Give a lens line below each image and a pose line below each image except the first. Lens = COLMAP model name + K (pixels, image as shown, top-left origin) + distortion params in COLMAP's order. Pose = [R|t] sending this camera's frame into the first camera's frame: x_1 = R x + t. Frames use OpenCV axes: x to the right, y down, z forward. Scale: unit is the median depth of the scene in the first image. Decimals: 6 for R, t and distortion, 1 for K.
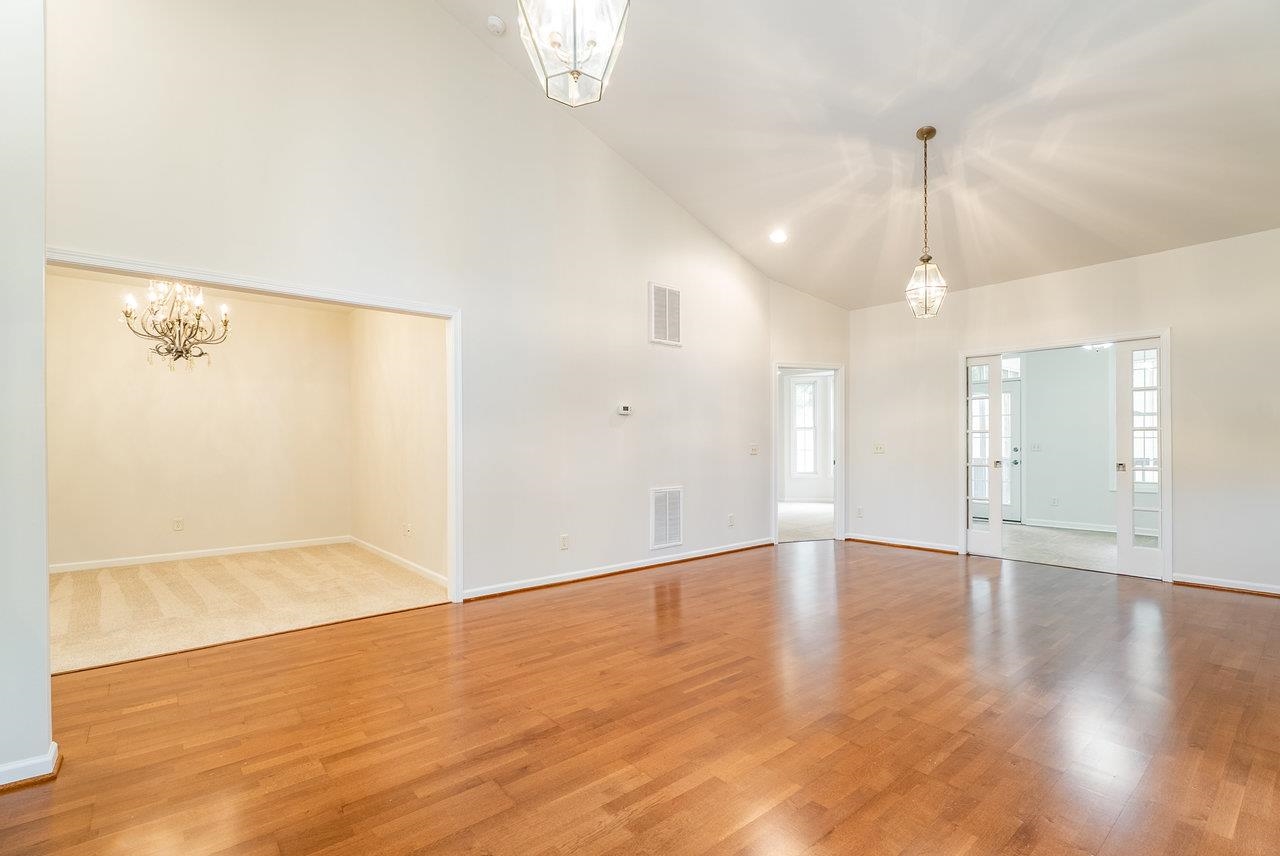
lens RADIAL K [[587.9, 0, 639.7], [0, 587.9, 441.0], [0, 0, 1]] dist [0.001058, 0.000142]
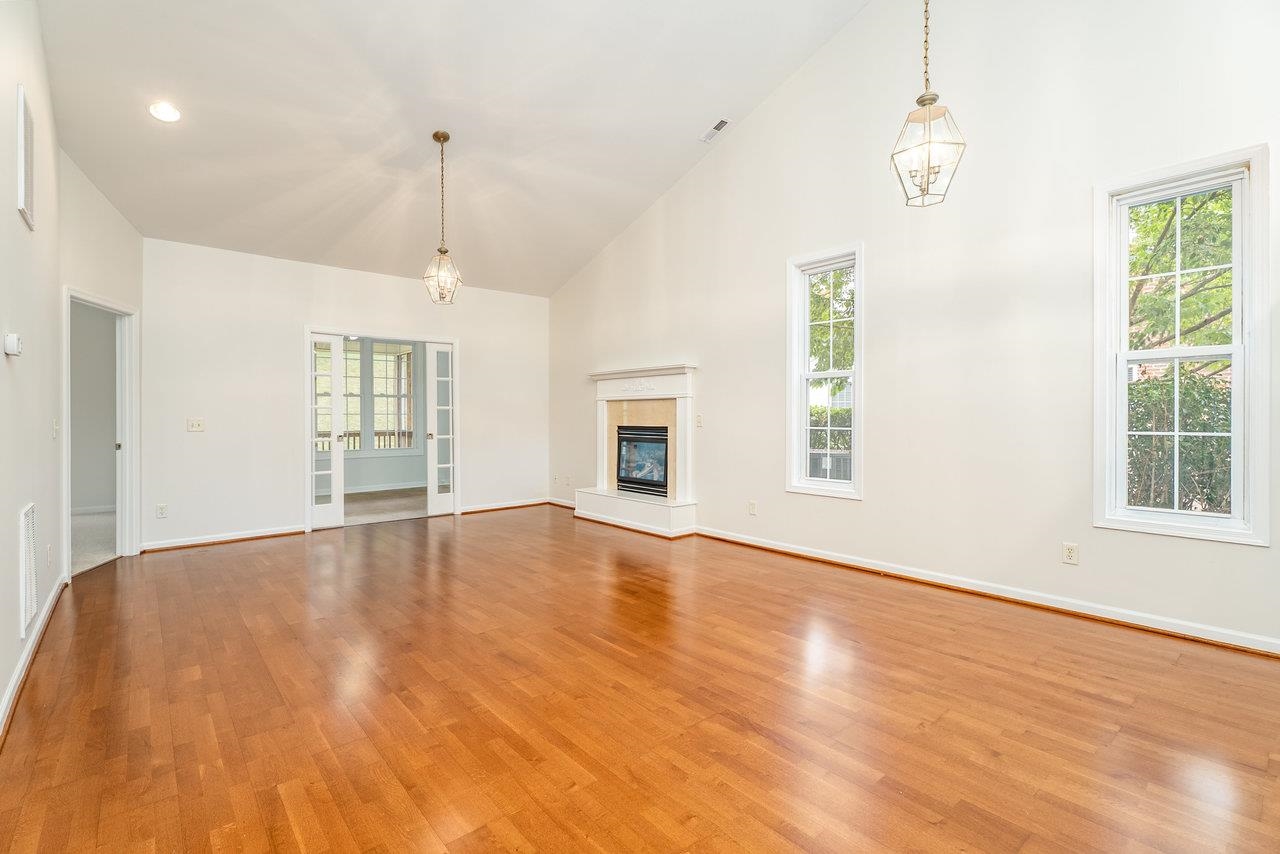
lens RADIAL K [[581.5, 0, 641.2], [0, 581.5, 412.1], [0, 0, 1]] dist [0.002670, 0.000356]
pose [[-0.017713, 0.009388, 0.999799, -0.701715], [-0.000833, 0.999955, -0.009405, 0.003606], [-0.999843, -0.001000, -0.017704, 0.741837]]
